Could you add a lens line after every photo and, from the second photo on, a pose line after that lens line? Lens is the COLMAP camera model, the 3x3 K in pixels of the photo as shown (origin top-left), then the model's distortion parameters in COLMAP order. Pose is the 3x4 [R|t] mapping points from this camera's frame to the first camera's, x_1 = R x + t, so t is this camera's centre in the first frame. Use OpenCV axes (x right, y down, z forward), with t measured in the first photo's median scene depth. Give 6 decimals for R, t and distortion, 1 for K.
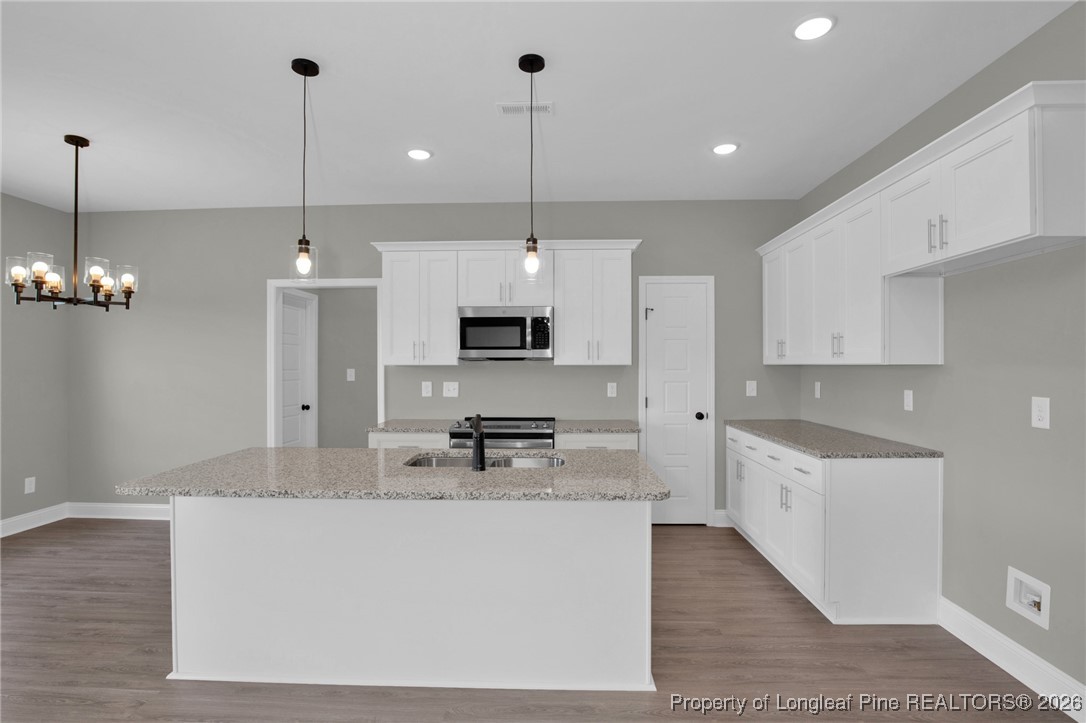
lens RADIAL K [[520.7, 0, 549.9], [0, 520.7, 365.9], [0, 0, 1]] dist [-0.024086, 0.003121]
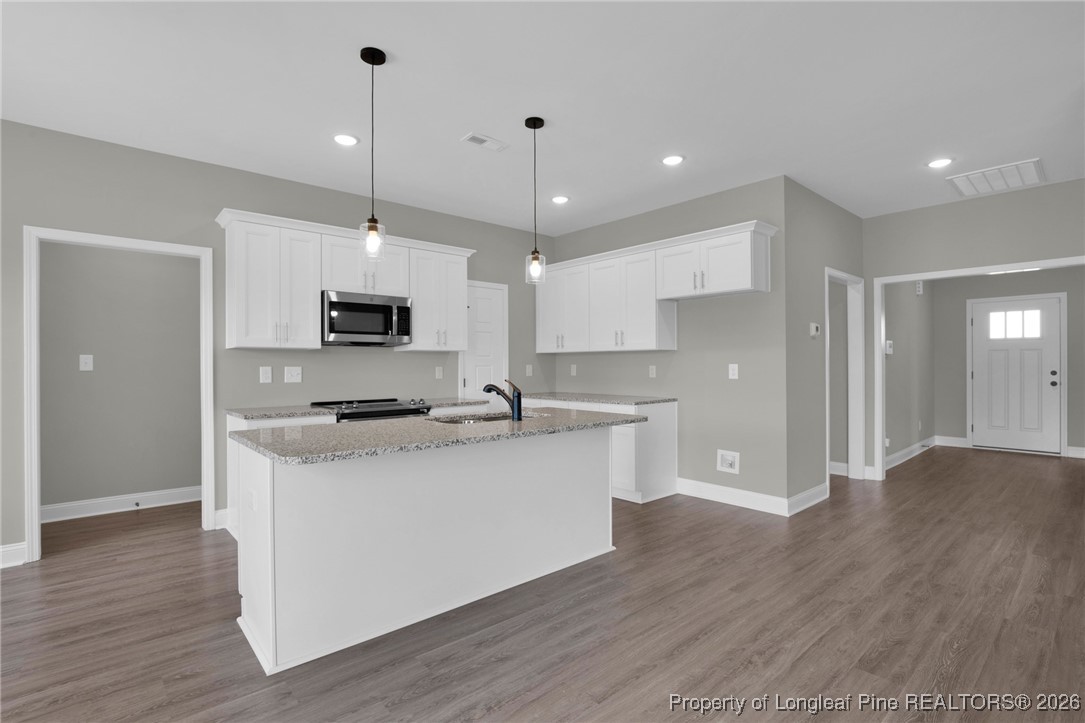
lens RADIAL K [[520.3, 0, 545.1], [0, 520.3, 363.1], [0, 0, 1]] dist [-0.024086, 0.003121]
pose [[0.723048, 0.000227, 0.690797, -0.564576], [0.004779, 0.999974, -0.005331, 0.034211], [-0.690781, 0.007156, 0.723029, -0.003717]]
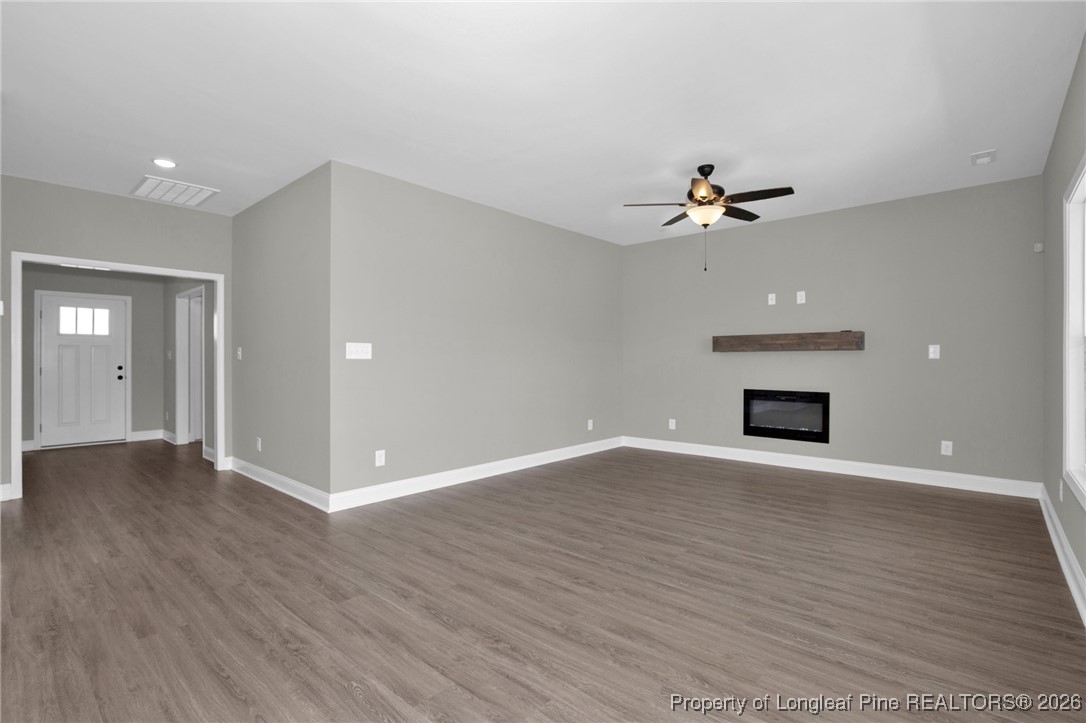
lens RADIAL K [[520.7, 0, 539.5], [0, 520.7, 356.4], [0, 0, 1]] dist [-0.024086, 0.003121]
pose [[-0.764467, 0.009996, 0.644586, -0.573030], [0.005350, 0.999944, -0.009162, 0.049281], [-0.644641, -0.003555, -0.764477, 0.485945]]
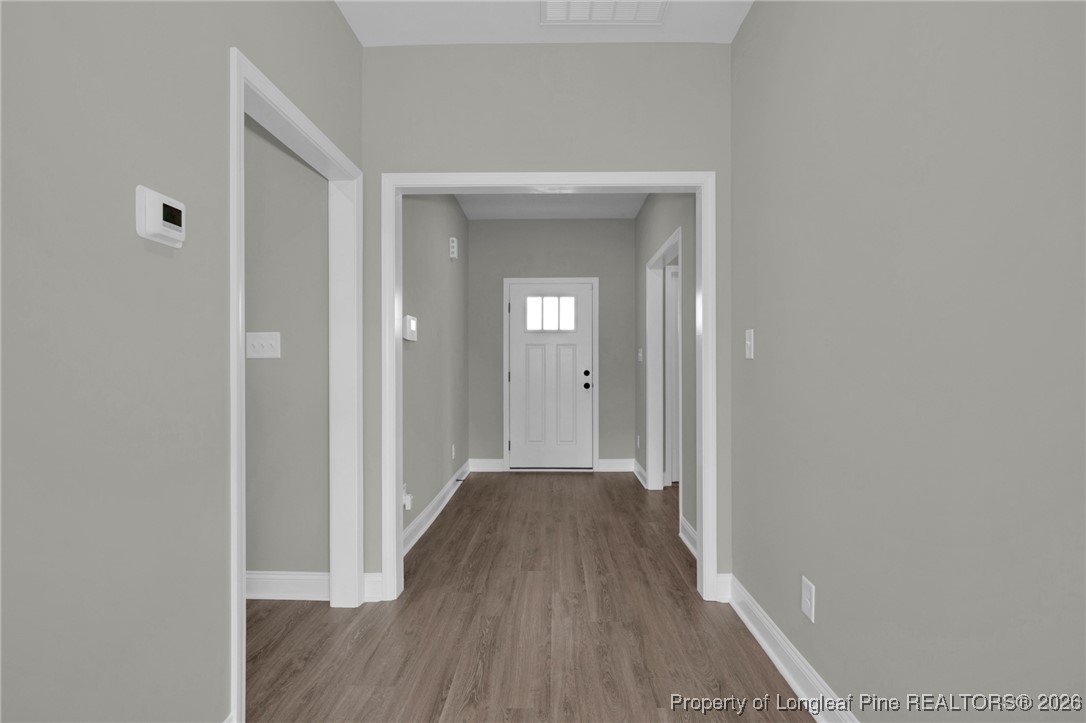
lens RADIAL K [[520.7, 0, 546.0], [0, 520.7, 358.6], [0, 0, 1]] dist [-0.024086, 0.003121]
pose [[-0.015561, 0.016170, 0.999748, 0.347732], [0.006833, 0.999848, -0.016065, 0.048936], [-0.999856, 0.006581, -0.015669, 0.182862]]
